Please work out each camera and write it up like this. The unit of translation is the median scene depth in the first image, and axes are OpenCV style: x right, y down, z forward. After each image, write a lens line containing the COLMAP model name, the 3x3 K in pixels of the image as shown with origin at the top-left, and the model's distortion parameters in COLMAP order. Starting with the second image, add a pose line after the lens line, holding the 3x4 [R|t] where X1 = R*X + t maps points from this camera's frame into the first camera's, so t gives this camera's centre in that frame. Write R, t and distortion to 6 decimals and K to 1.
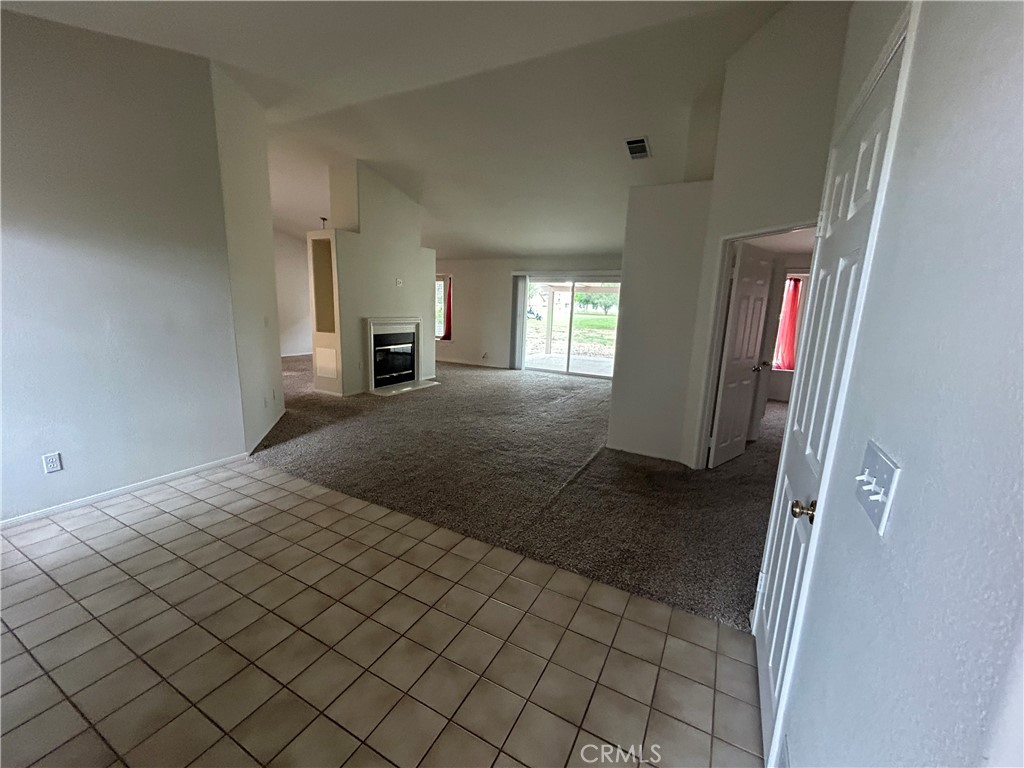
lens RADIAL K [[418.0, 0, 512.0], [0, 418.0, 384.0], [0, 0, 1]] dist [-0.001329, -0.000096]
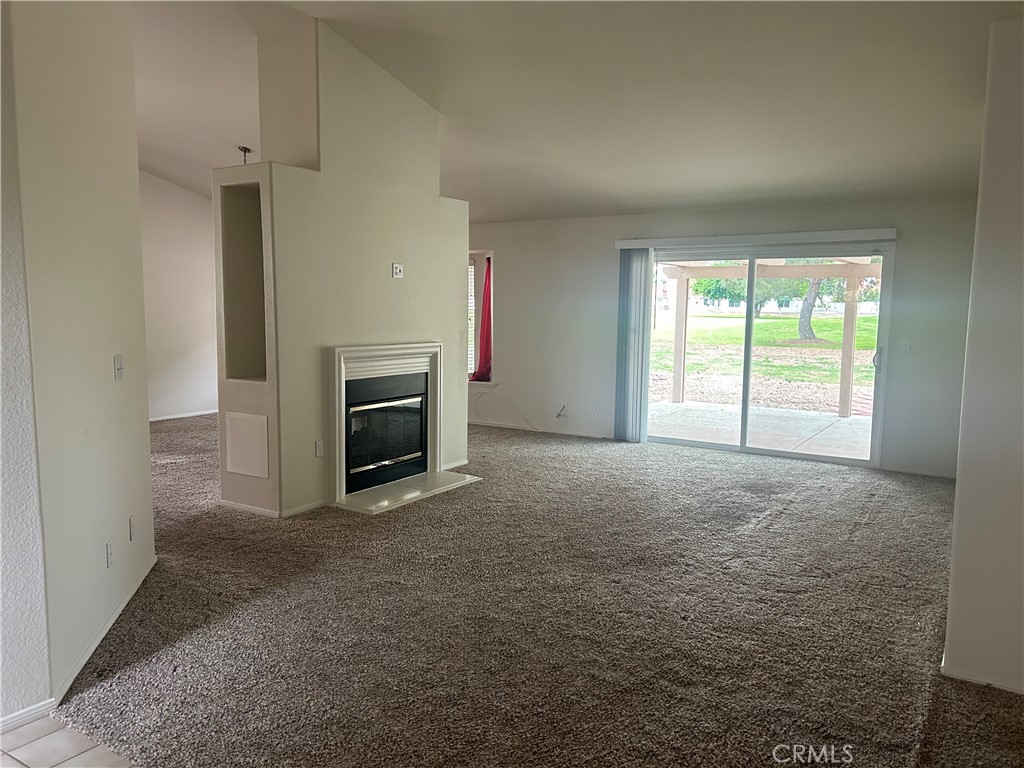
lens RADIAL K [[781.2, 0, 512.0], [0, 781.2, 384.0], [0, 0, 1]] dist [0.075227, -0.088000]
pose [[0.996079, -0.016351, -0.086940, -0.066055], [0.008881, 0.996288, -0.085623, -0.036588], [0.088018, 0.084515, 0.992527, 0.136347]]
